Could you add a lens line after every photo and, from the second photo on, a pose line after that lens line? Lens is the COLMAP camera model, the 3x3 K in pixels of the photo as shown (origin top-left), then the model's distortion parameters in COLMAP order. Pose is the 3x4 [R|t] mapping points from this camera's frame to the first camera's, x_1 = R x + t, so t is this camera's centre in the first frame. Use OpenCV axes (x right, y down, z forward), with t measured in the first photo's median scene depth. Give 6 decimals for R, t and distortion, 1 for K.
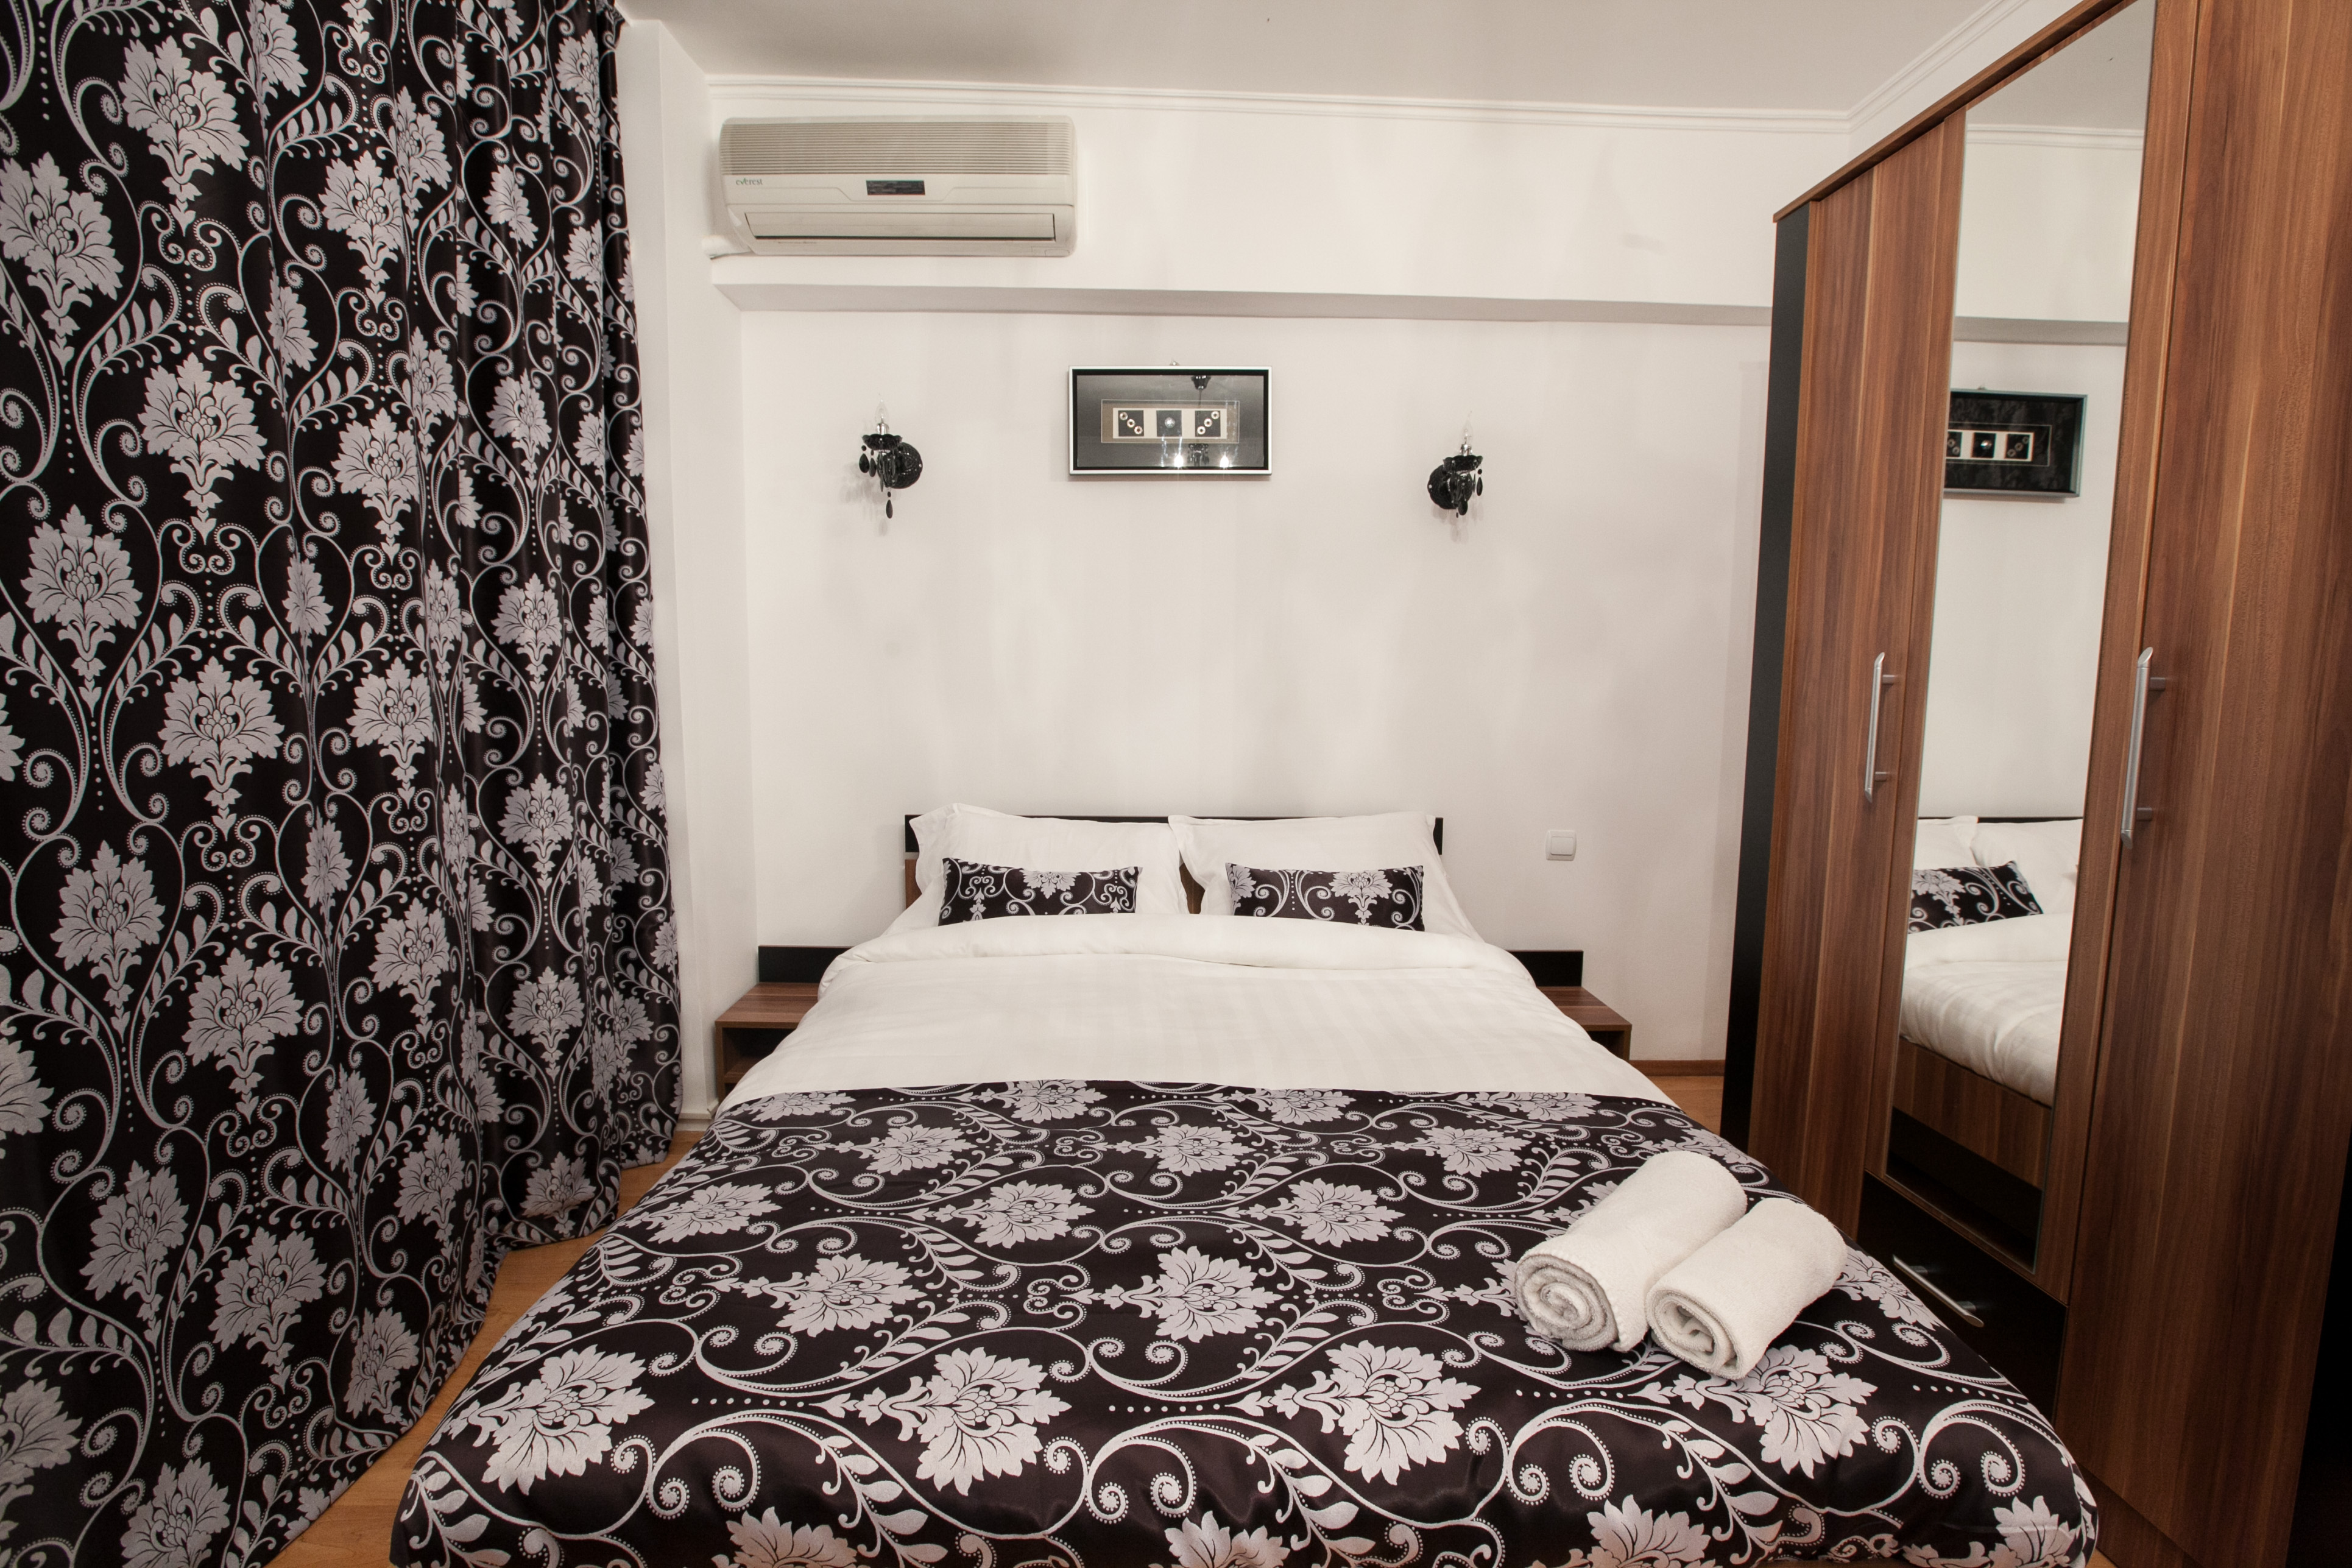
lens RADIAL K [[1083.7, 0, 1178.4], [0, 1083.7, 771.0], [0, 0, 1]] dist [-0.055423, 0.026102]
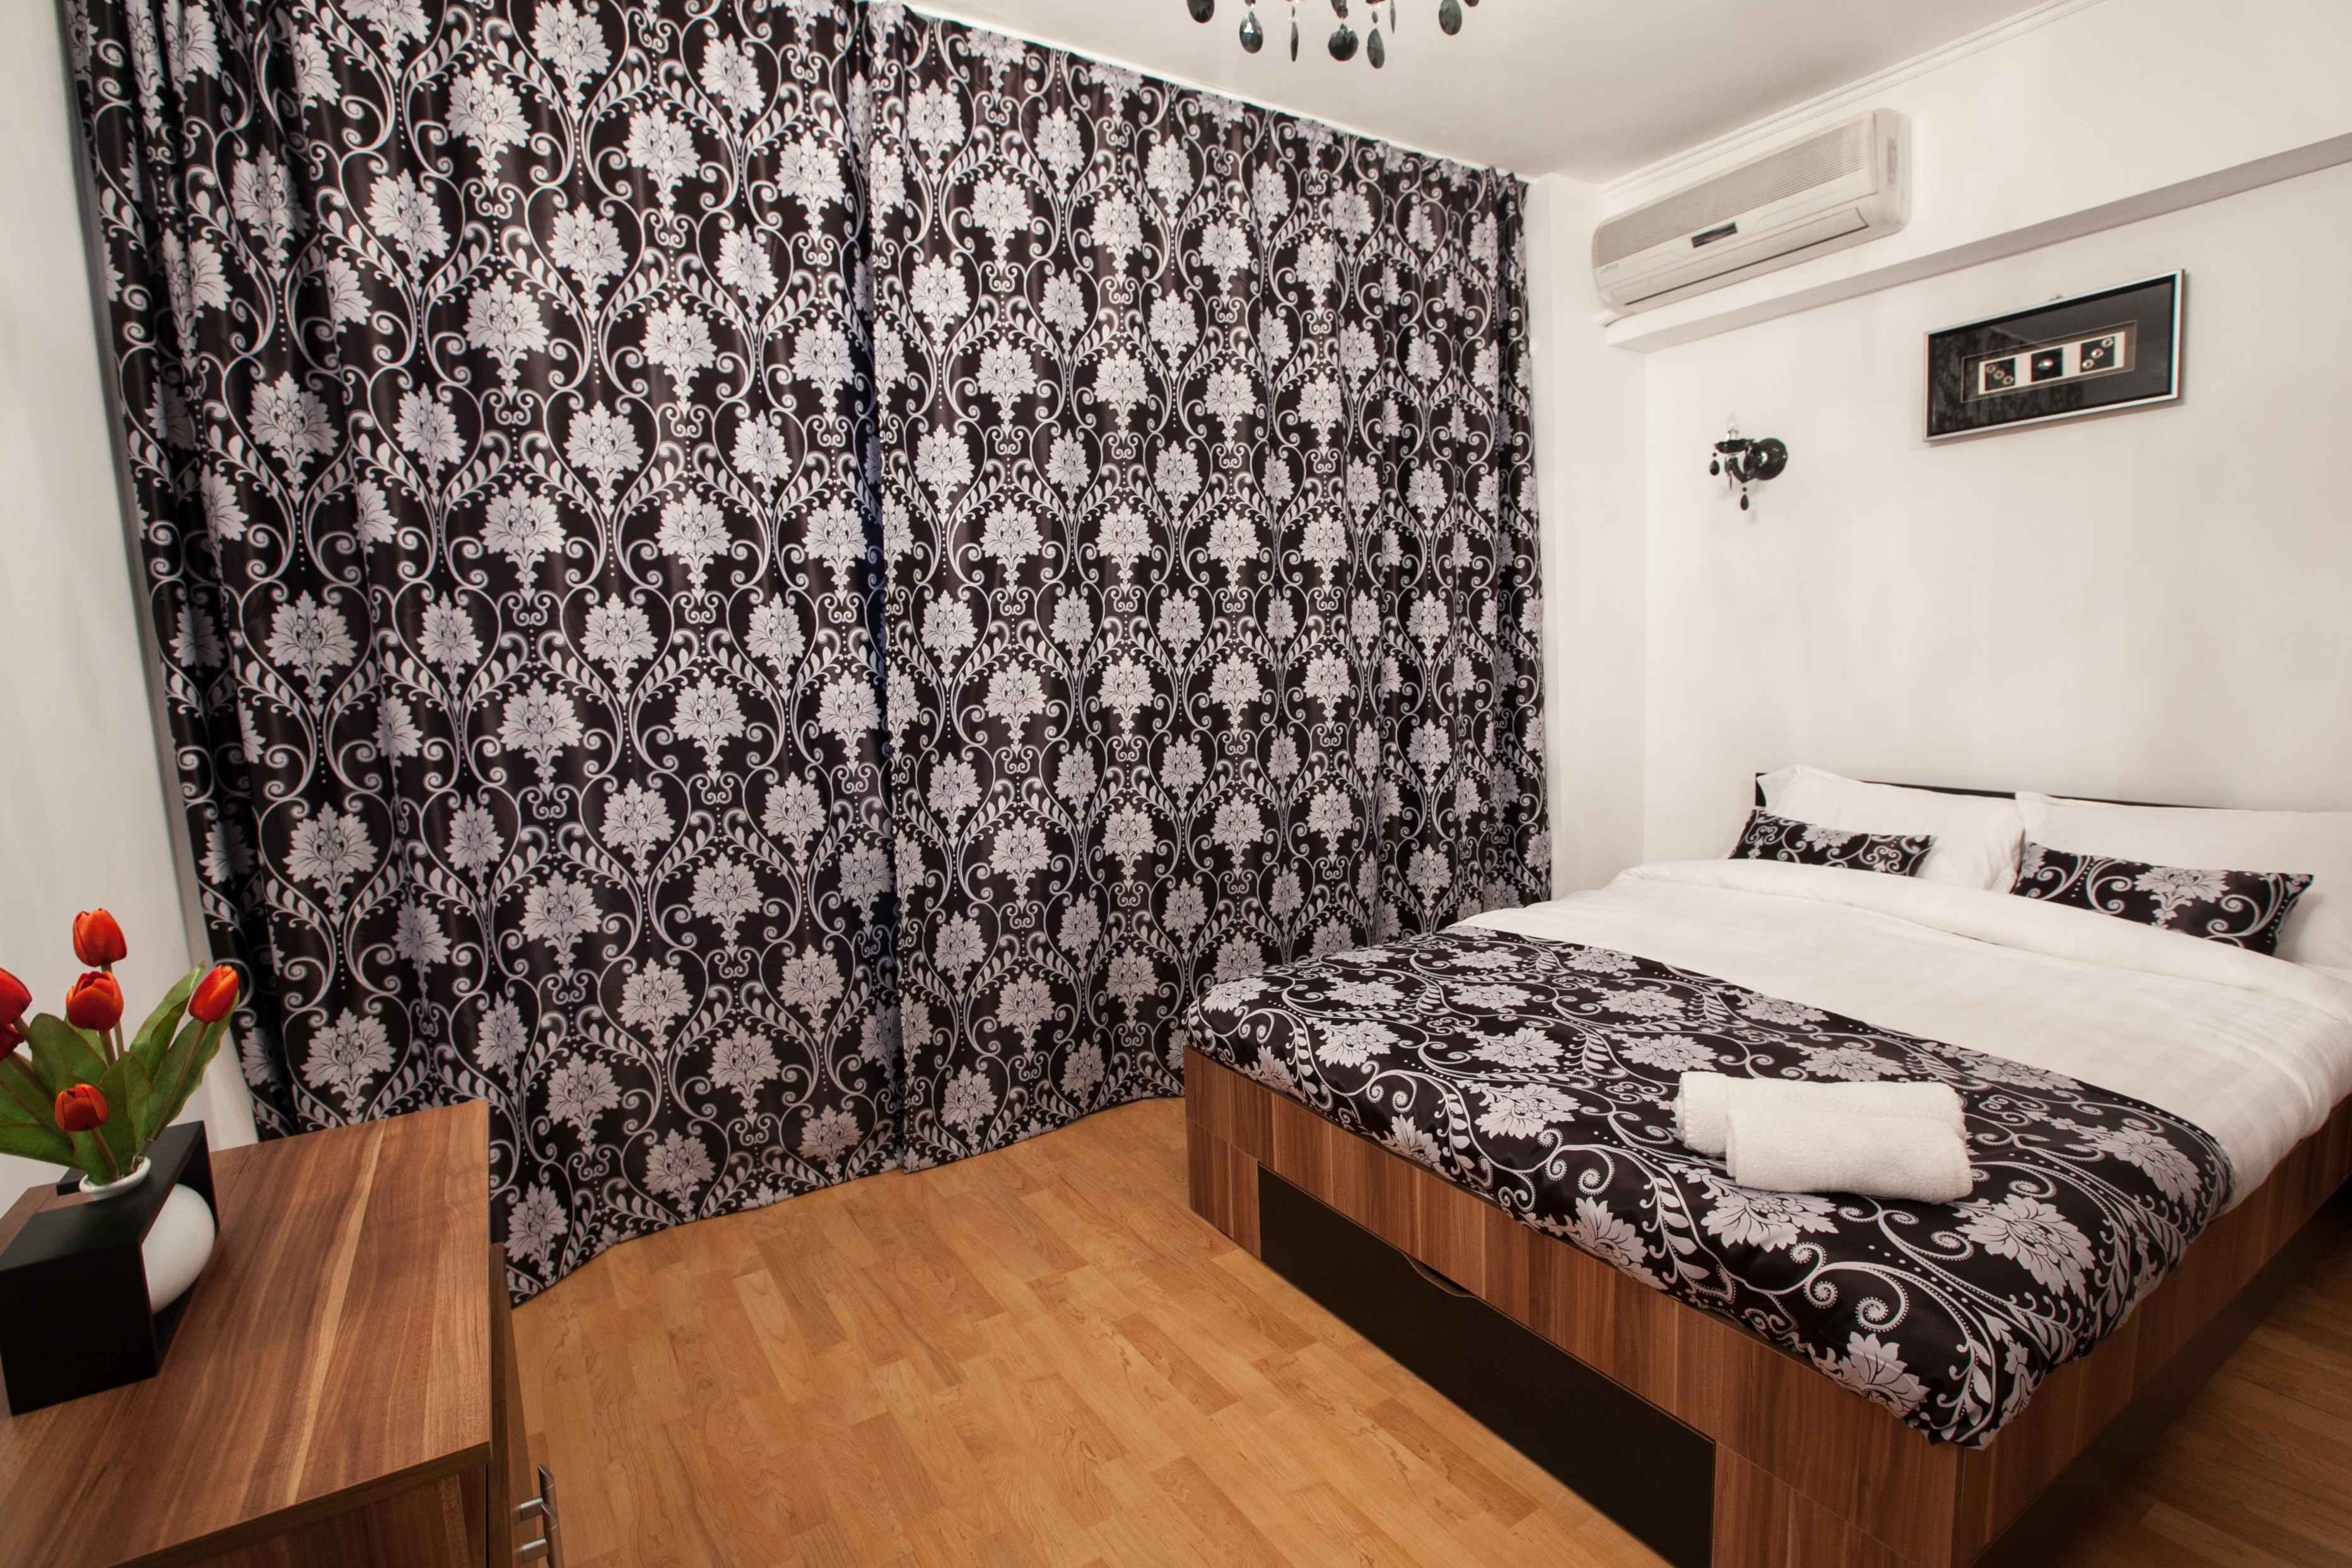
lens RADIAL K [[1127.7, 0, 1207.7], [0, 1127.7, 776.4], [0, 0, 1]] dist [-0.054314, 0.031727]
pose [[0.521097, 0.069084, -0.850697, 0.679582], [-0.046299, 0.997539, 0.052648, 0.015650], [0.852241, 0.011951, 0.523013, -0.145383]]
